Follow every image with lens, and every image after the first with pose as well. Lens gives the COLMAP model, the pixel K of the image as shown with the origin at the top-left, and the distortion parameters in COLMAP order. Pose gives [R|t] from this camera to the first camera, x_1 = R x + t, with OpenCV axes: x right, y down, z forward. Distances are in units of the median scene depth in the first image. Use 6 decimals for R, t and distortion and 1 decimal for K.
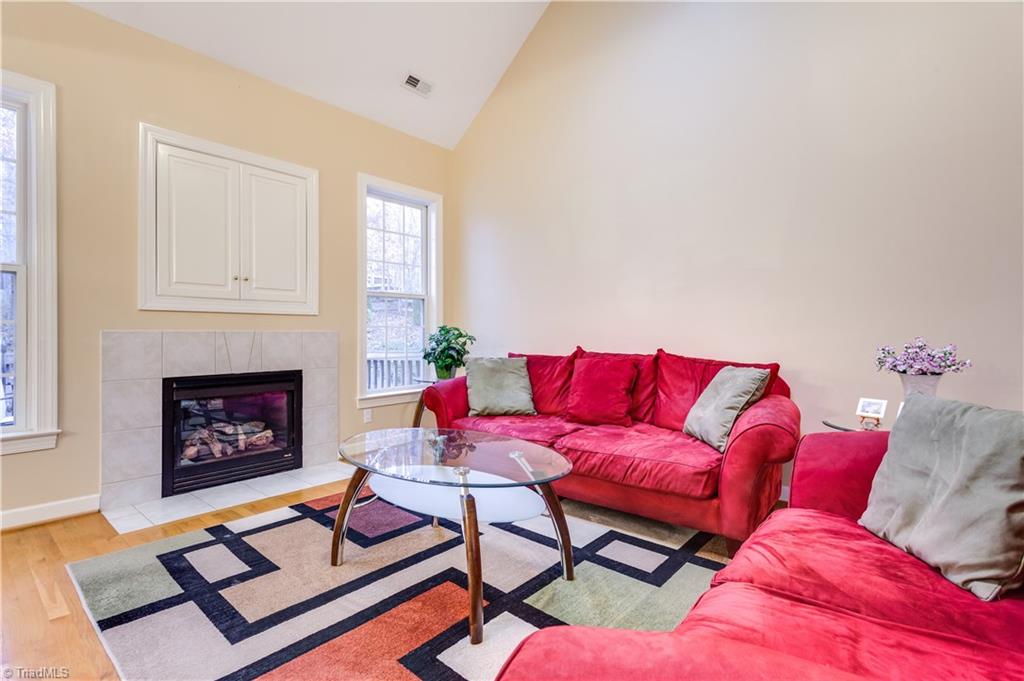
lens RADIAL K [[489.6, 0, 515.7], [0, 489.6, 329.9], [0, 0, 1]] dist [0.000482, -0.000086]
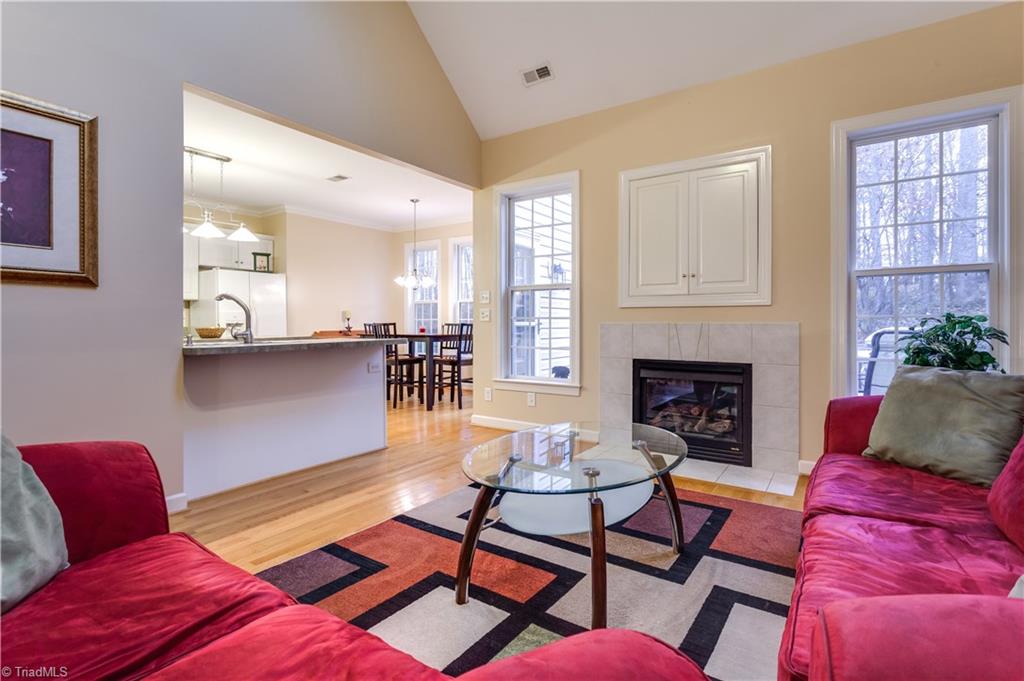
lens RADIAL K [[494.0, 0, 515.7], [0, 494.0, 320.9], [0, 0, 1]] dist [0.001110, 0.000010]
pose [[0.114925, -0.005496, -0.993359, 0.496253], [0.002786, 0.999983, -0.005211, 0.002742], [0.993370, -0.002168, 0.114938, 0.472230]]
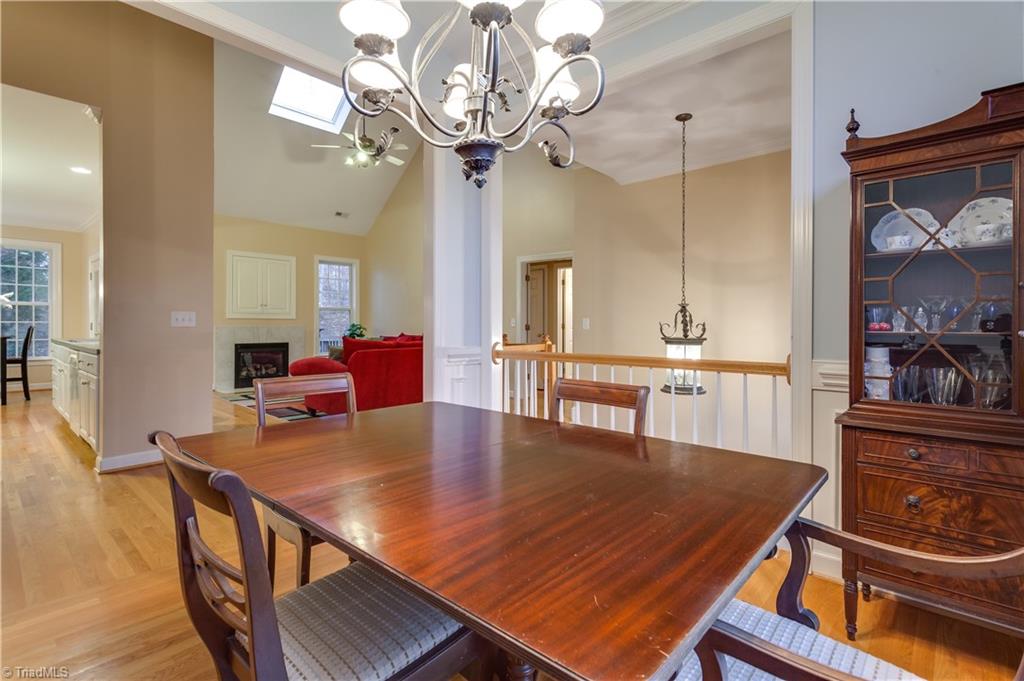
lens RADIAL K [[489.6, 0, 515.7], [0, 489.6, 329.9], [0, 0, 1]] dist [0.000482, -0.000086]
pose [[0.999853, 0.000324, -0.017166, 0.756505], [-0.000198, 0.999973, 0.007305, 0.002749], [0.017168, -0.007301, 0.999826, -1.451683]]
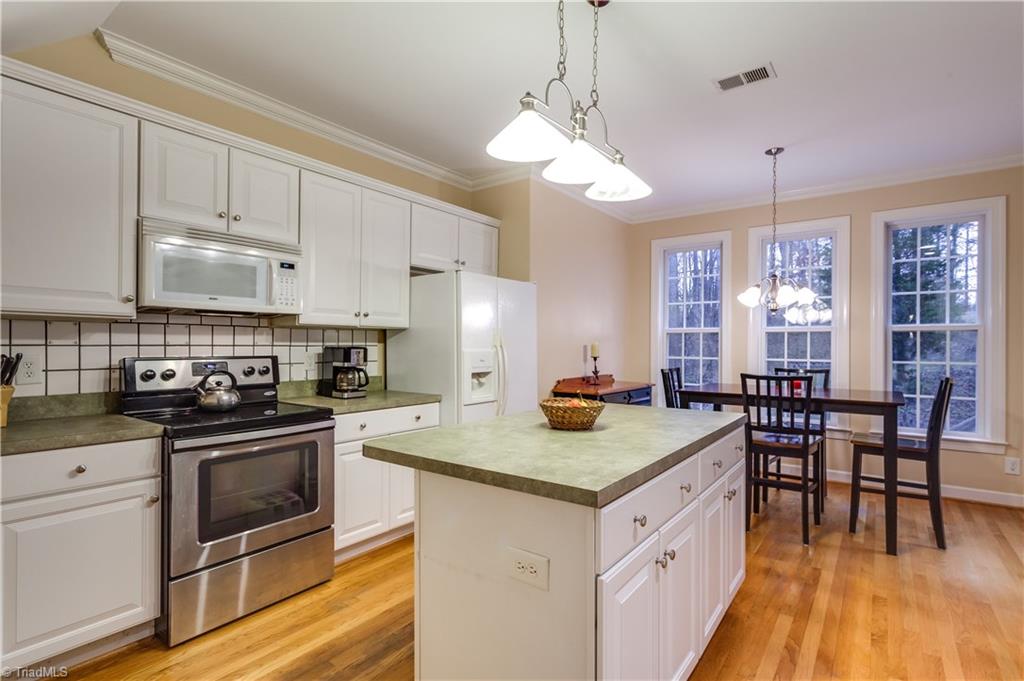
lens RADIAL K [[489.7, 0, 518.7], [0, 489.7, 344.1], [0, 0, 1]] dist [0.001220, -0.000272]
pose [[0.082458, -0.003243, -0.996589, -0.434212], [-0.001613, 0.999993, -0.003388, -0.053283], [0.996593, 0.001887, 0.082453, -0.334283]]
